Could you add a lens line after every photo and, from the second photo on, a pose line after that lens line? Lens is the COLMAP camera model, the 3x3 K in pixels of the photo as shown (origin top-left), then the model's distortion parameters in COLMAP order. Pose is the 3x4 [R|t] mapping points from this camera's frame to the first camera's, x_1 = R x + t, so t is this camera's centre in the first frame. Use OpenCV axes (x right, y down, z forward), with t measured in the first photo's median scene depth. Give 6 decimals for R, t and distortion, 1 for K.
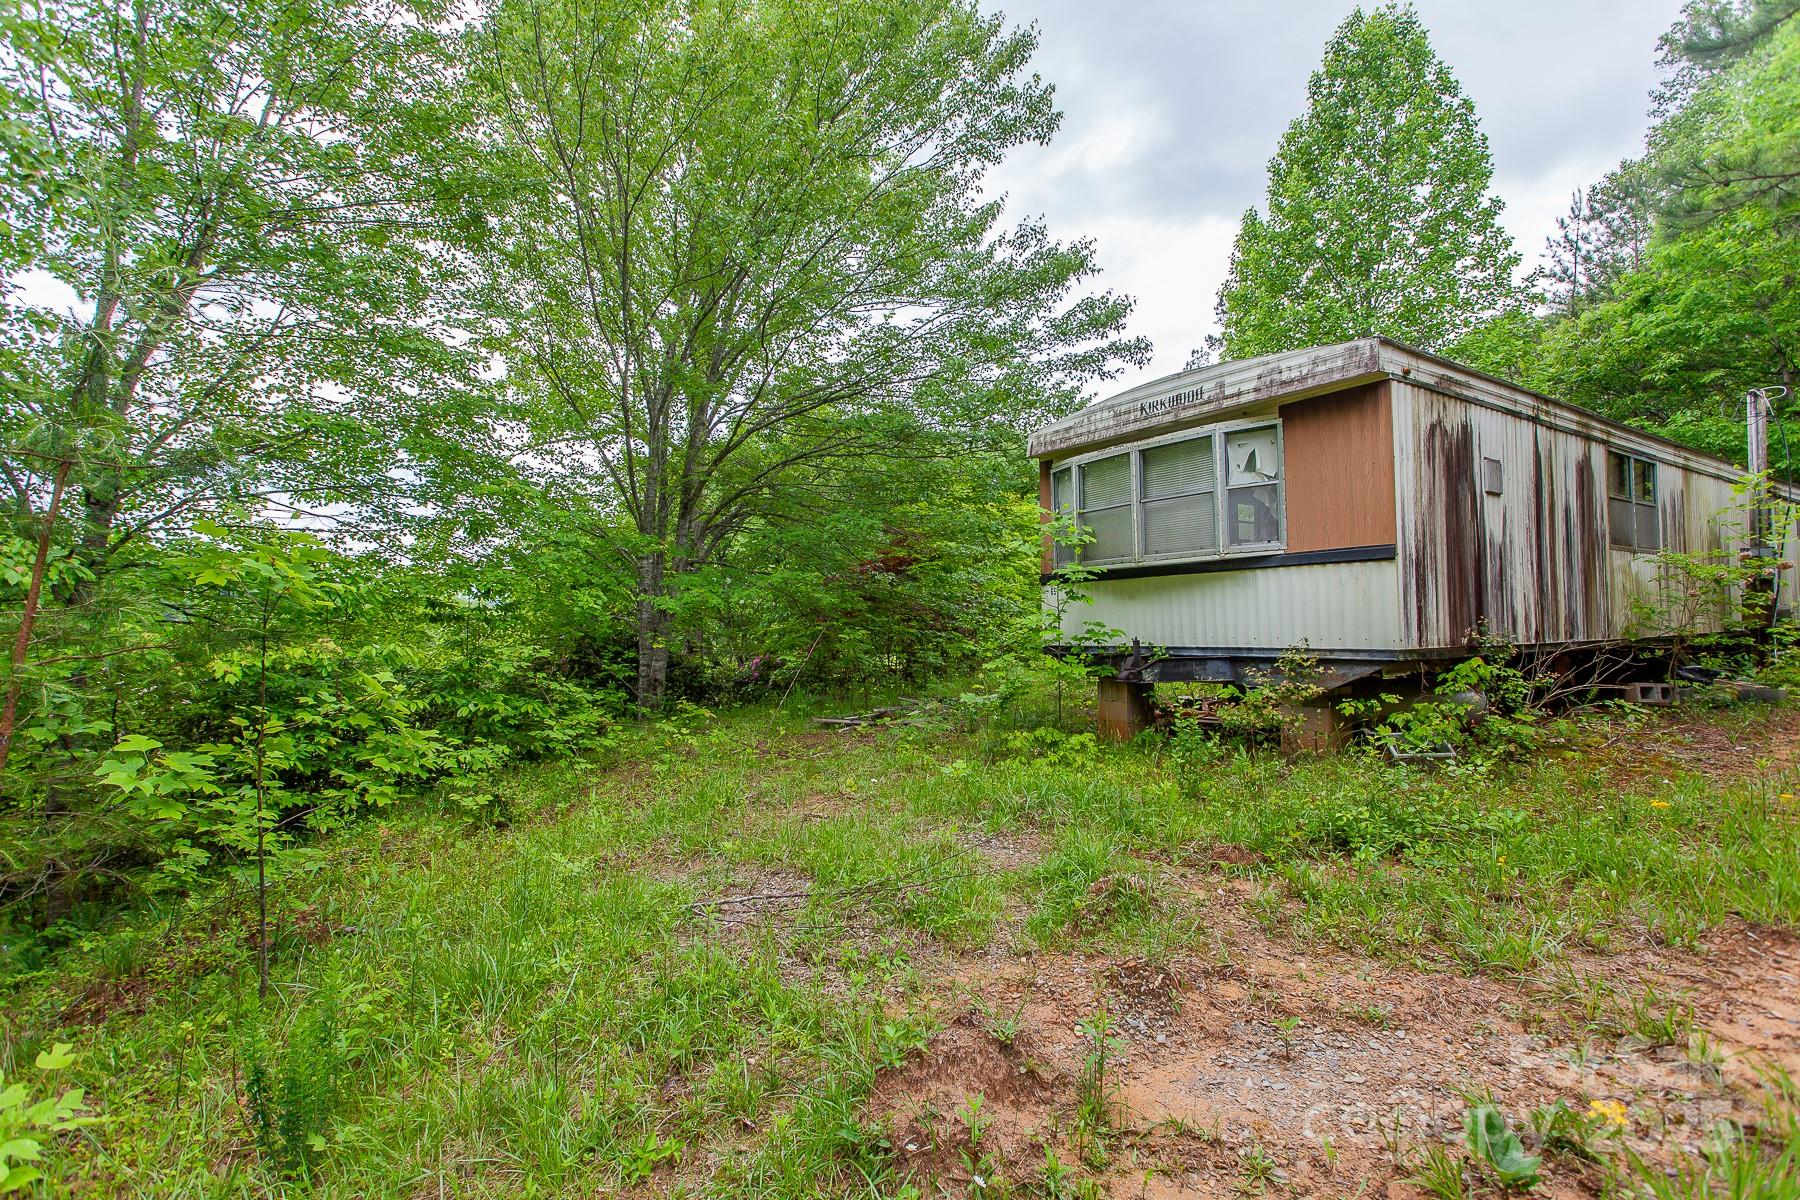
lens RADIAL K [[866.8, 0, 899.3], [0, 866.8, 601.9], [0, 0, 1]] dist [0.016337, 0.000693]
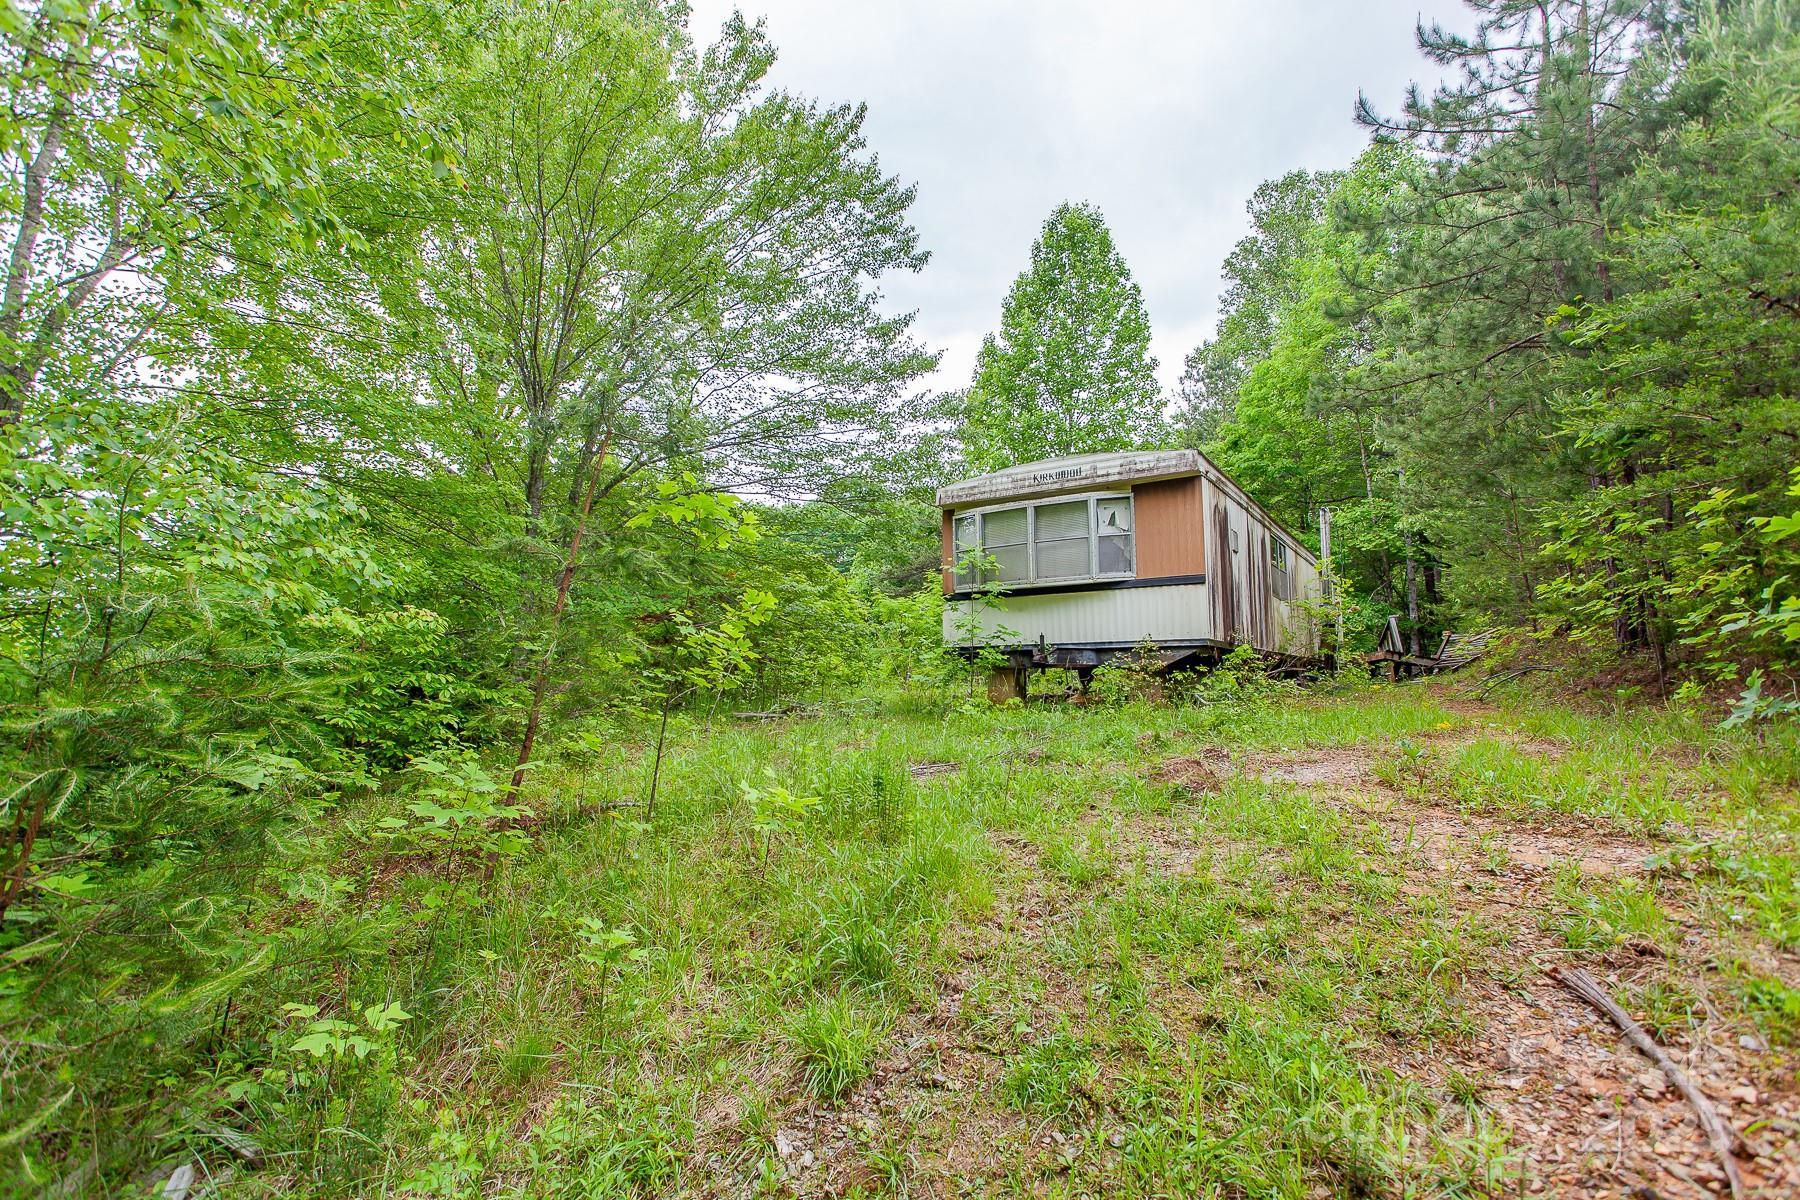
lens RADIAL K [[866.8, 0, 900.6], [0, 866.8, 600.4], [0, 0, 1]] dist [0.016337, 0.000693]
pose [[0.927990, 0.050583, 0.369156, -0.452040], [-0.022389, 0.996522, -0.080264, 0.101369], [-0.371932, 0.066219, 0.925895, -0.239944]]
